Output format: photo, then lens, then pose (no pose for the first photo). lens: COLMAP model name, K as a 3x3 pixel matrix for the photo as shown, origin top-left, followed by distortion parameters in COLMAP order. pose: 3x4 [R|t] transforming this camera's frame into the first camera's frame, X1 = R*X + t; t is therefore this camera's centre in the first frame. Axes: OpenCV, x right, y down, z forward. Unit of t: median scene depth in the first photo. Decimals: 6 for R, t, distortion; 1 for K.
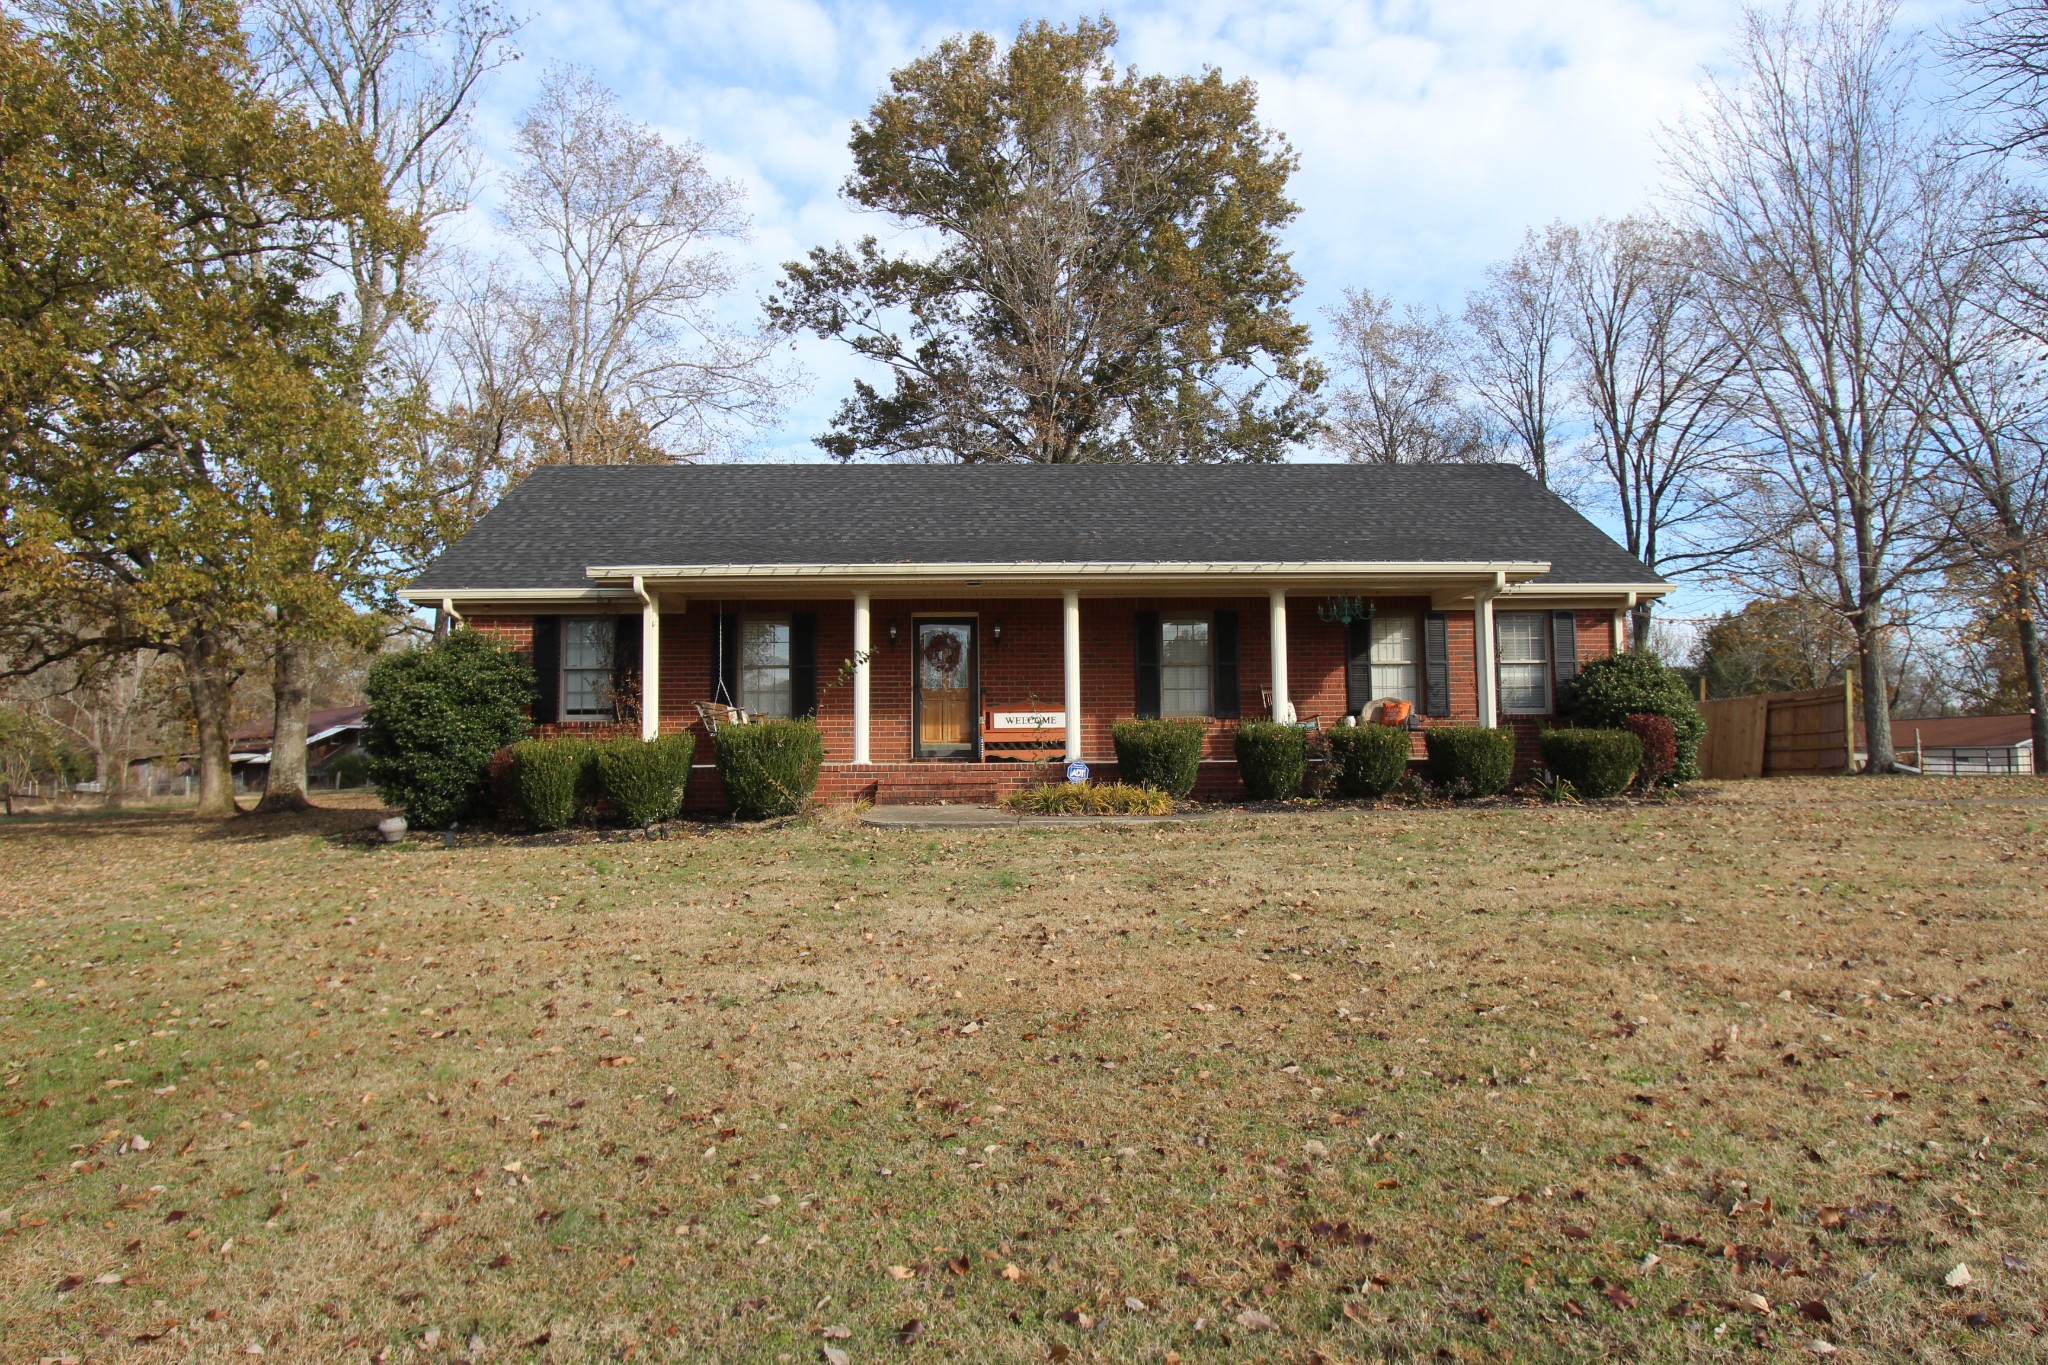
lens RADIAL K [[945.9, 0, 1033.0], [0, 945.9, 677.0], [0, 0, 1]] dist [-0.011915, 0.000348]
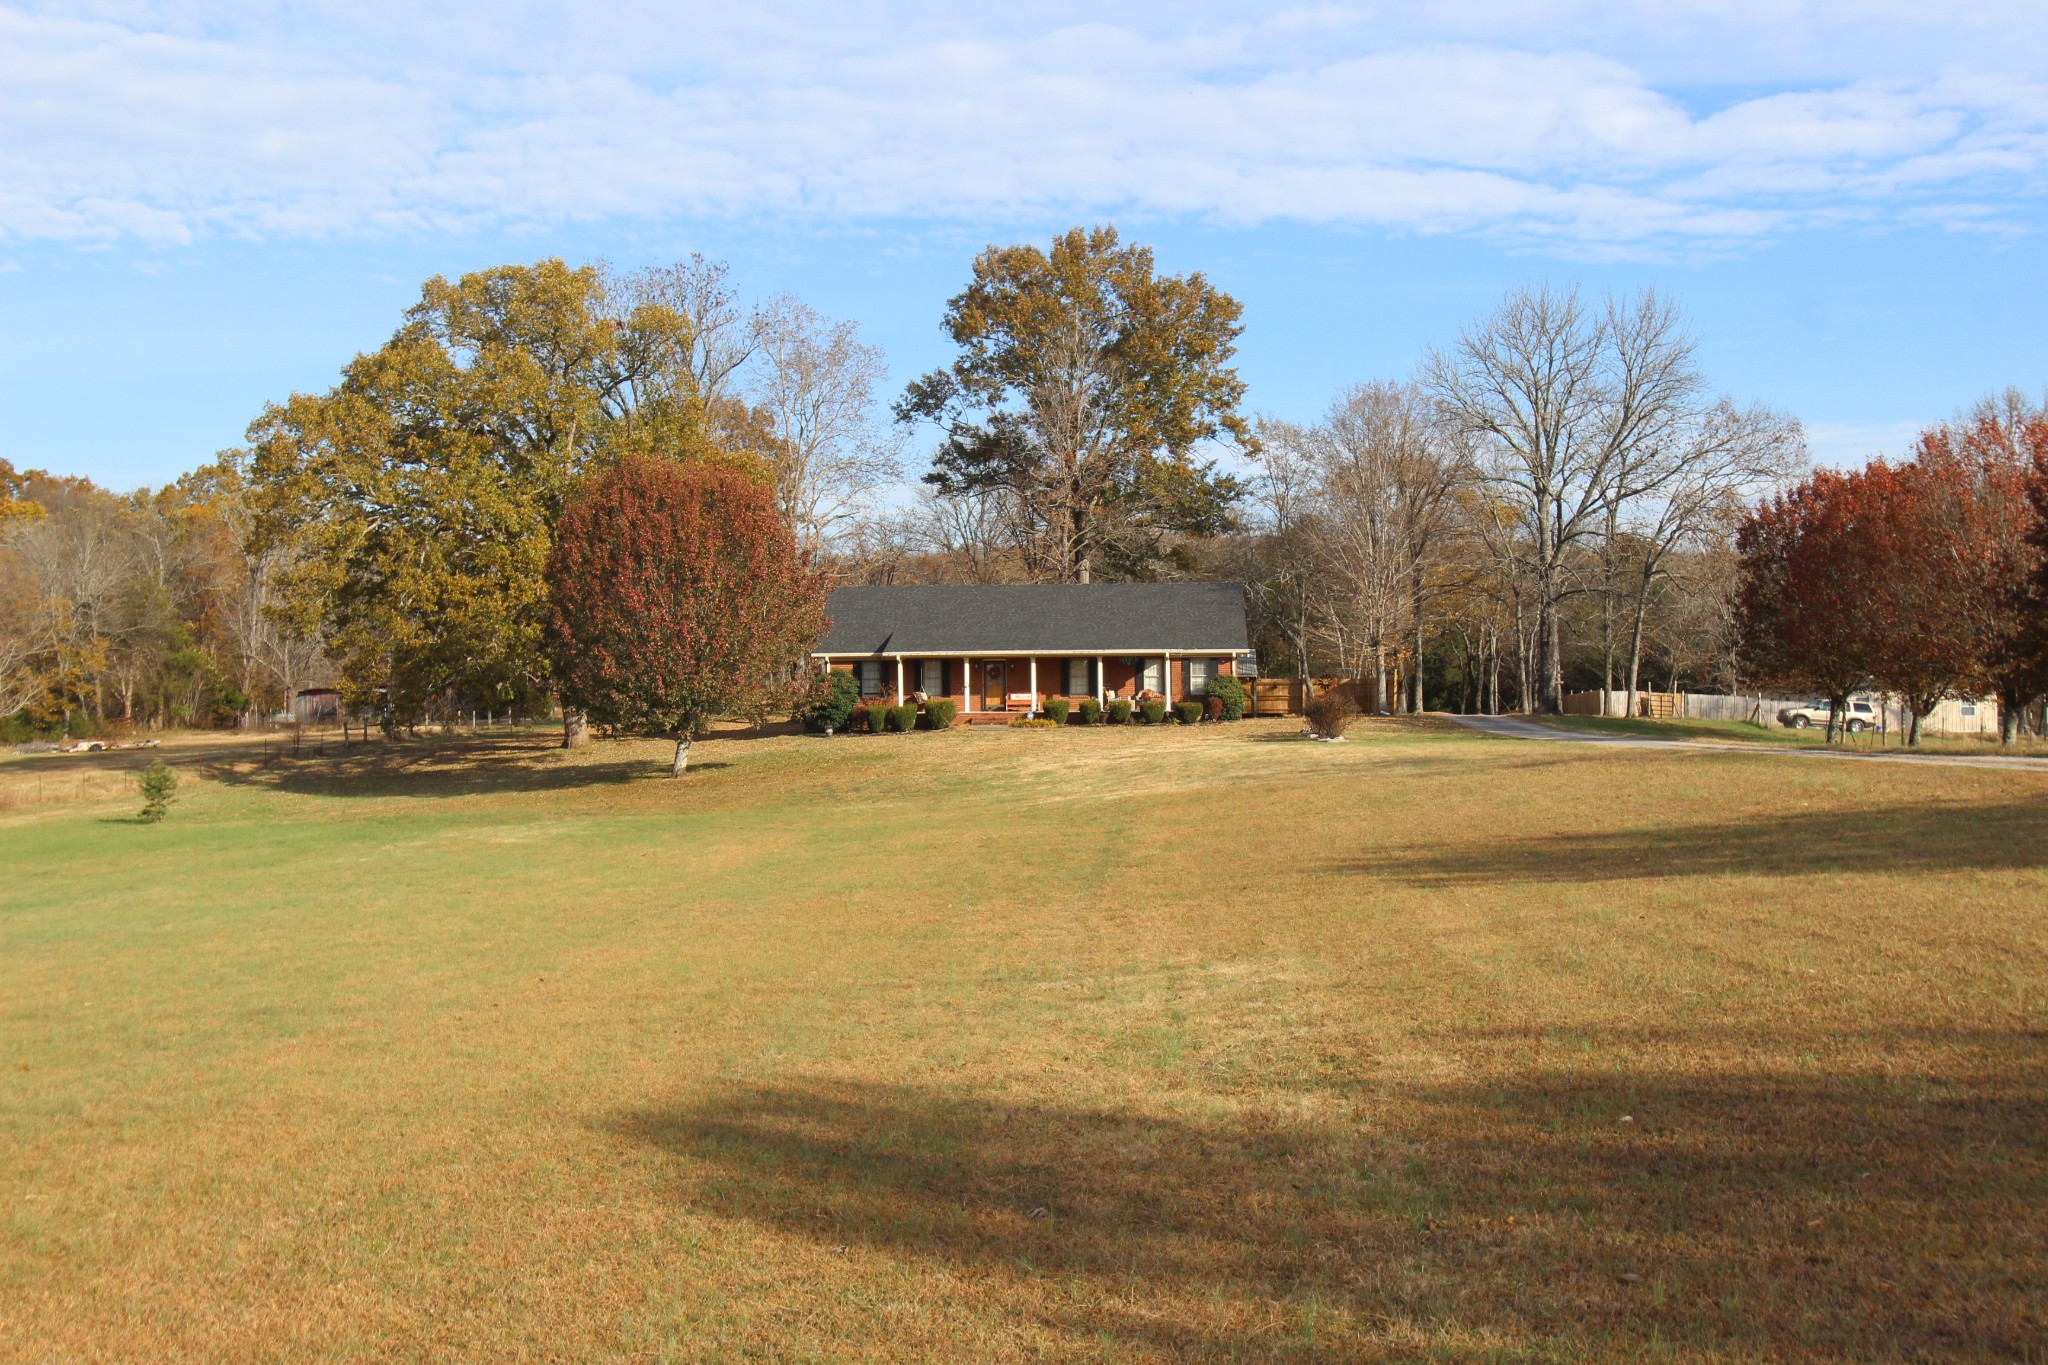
lens RADIAL K [[945.9, 0, 1033.0], [0, 945.9, 677.0], [0, 0, 1]] dist [-0.011915, 0.000348]
pose [[0.995844, 0.000080, -0.091077, 0.301644], [0.006557, 0.997342, 0.072570, -0.232913], [0.090841, -0.072866, 0.993196, -1.938804]]
